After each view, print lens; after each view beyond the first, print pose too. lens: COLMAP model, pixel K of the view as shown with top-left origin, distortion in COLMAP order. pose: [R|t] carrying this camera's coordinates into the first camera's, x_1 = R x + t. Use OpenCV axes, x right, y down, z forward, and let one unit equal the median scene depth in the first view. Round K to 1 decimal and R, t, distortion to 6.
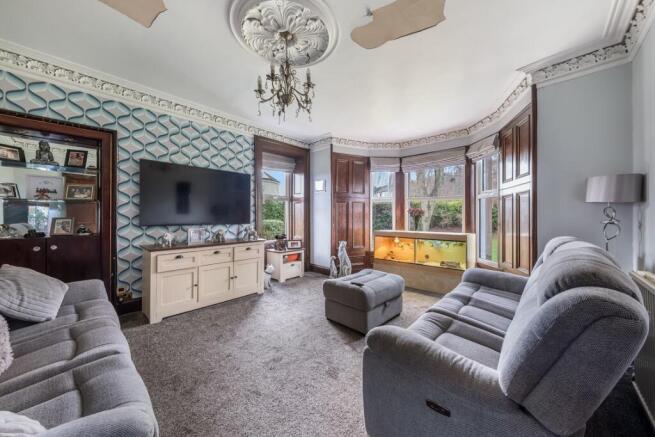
lens RADIAL K [[225.5, 0, 327.5], [0, 225.5, 218.5], [0, 0, 1]] dist [0.000240, 0.000008]
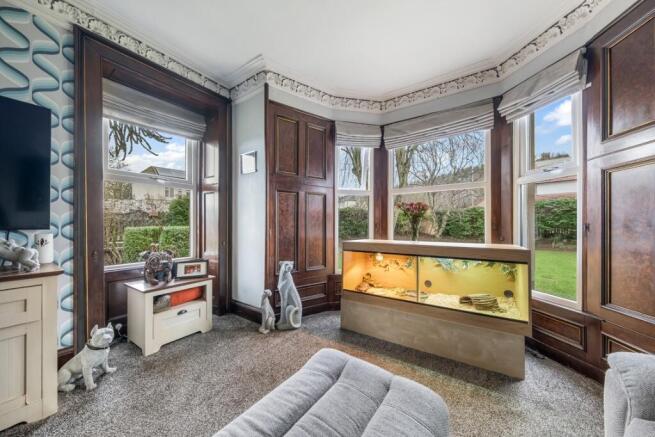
lens RADIAL K [[225.5, 0, 327.5], [0, 225.5, 218.5], [0, 0, 1]] dist [0.000240, 0.000008]
pose [[0.987619, 0.005465, 0.156776, 0.077668], [-0.000206, 0.999437, -0.033543, 0.014919], [-0.156871, 0.033096, 0.987064, 0.424601]]
